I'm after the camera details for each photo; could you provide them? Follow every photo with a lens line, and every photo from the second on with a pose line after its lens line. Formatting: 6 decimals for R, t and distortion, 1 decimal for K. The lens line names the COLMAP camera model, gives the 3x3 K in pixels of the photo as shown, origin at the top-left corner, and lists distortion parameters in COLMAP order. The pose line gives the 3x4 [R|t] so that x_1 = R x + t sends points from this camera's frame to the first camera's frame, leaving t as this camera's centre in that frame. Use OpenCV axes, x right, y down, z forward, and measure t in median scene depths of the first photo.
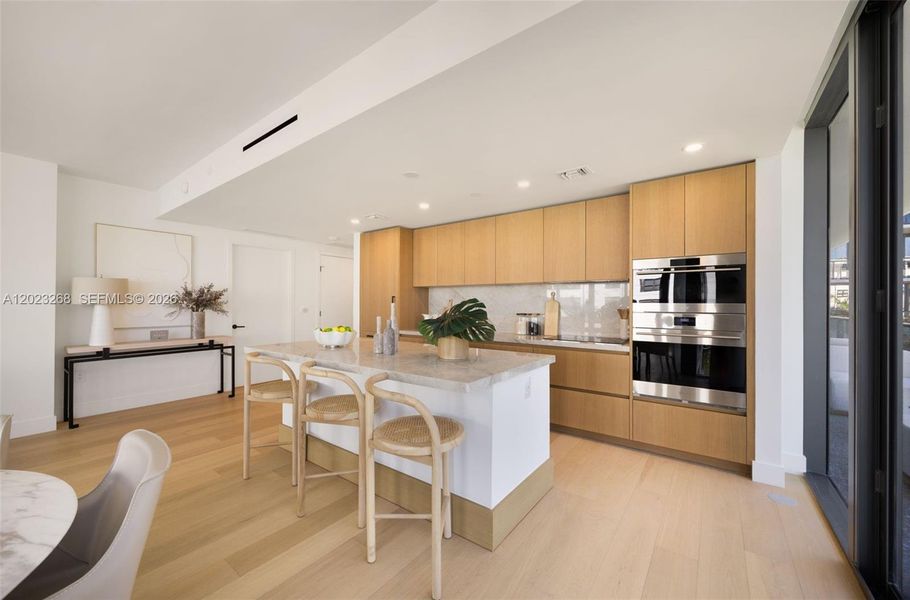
lens RADIAL K [[356.7, 0, 457.5], [0, 356.7, 306.0], [0, 0, 1]] dist [0.005989, -0.000213]
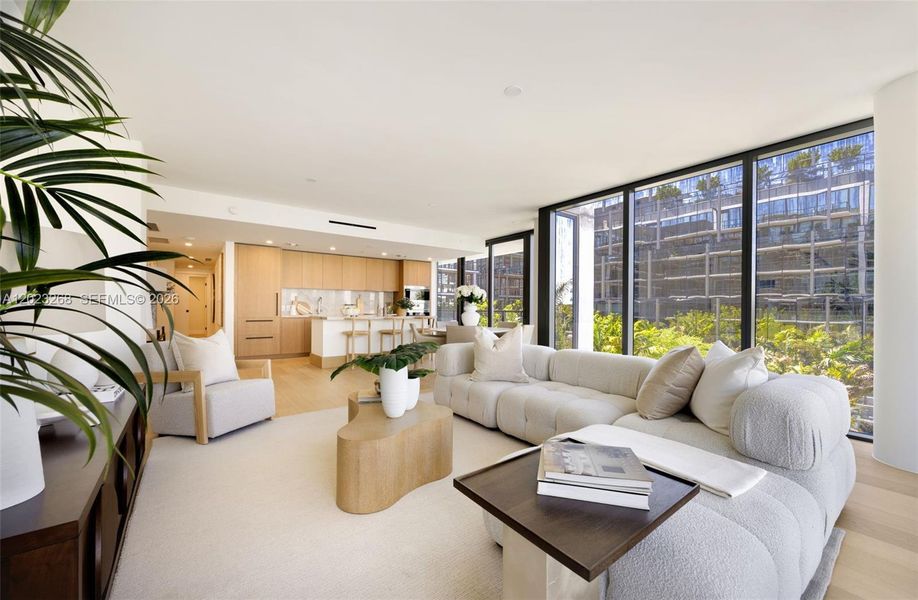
lens RADIAL K [[359.1, 0, 468.6], [0, 359.1, 307.8], [0, 0, 1]] dist [0.000916, 0.000238]
pose [[0.251090, 0.003091, 0.967959, -1.655631], [0.000809, 0.999994, -0.003403, 0.046866], [-0.967963, 0.001637, 0.251086, -0.196754]]
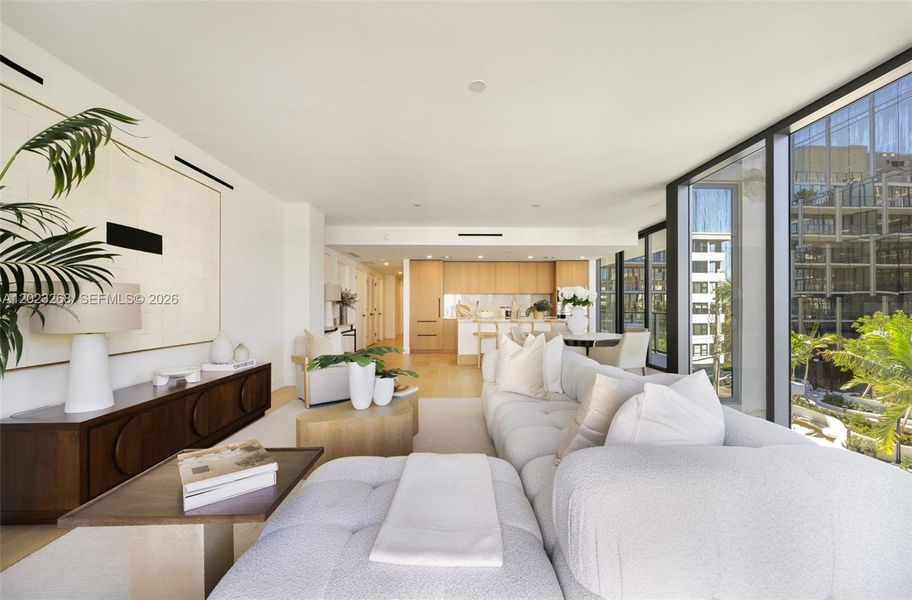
lens RADIAL K [[357.5, 0, 458.5], [0, 357.5, 306.0], [0, 0, 1]] dist [0.005989, -0.000213]
pose [[0.775887, 0.002440, 0.630867, -1.430509], [0.005436, 0.999930, -0.010552, 0.035600], [-0.630849, 0.011616, 0.775819, -0.544593]]
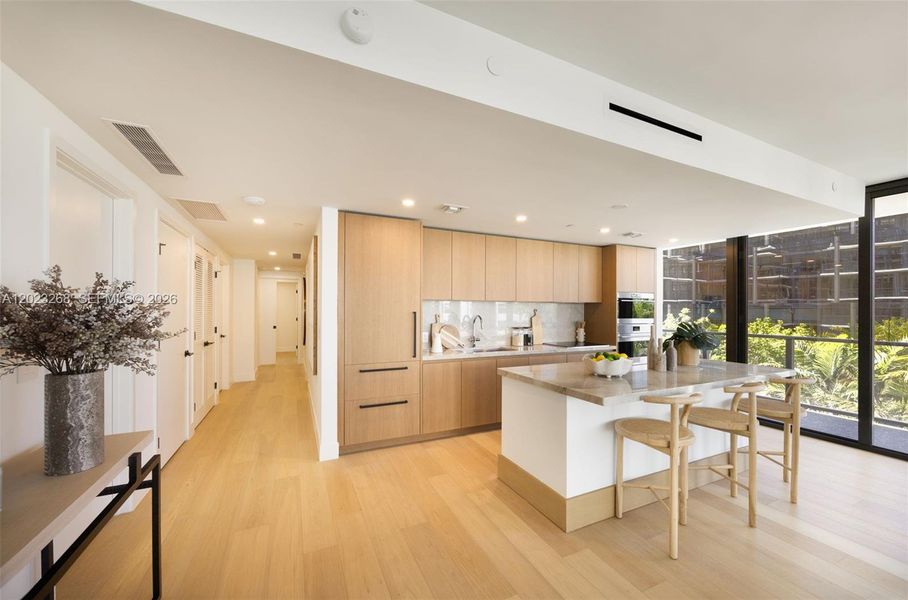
lens RADIAL K [[355.9, 0, 456.5], [0, 355.9, 305.9], [0, 0, 1]] dist [0.005989, -0.000213]
pose [[0.456862, 0.009109, 0.889491, -0.918767], [0.003061, 0.999926, -0.011812, -0.034519], [-0.889532, 0.008119, 0.456800, 0.658209]]
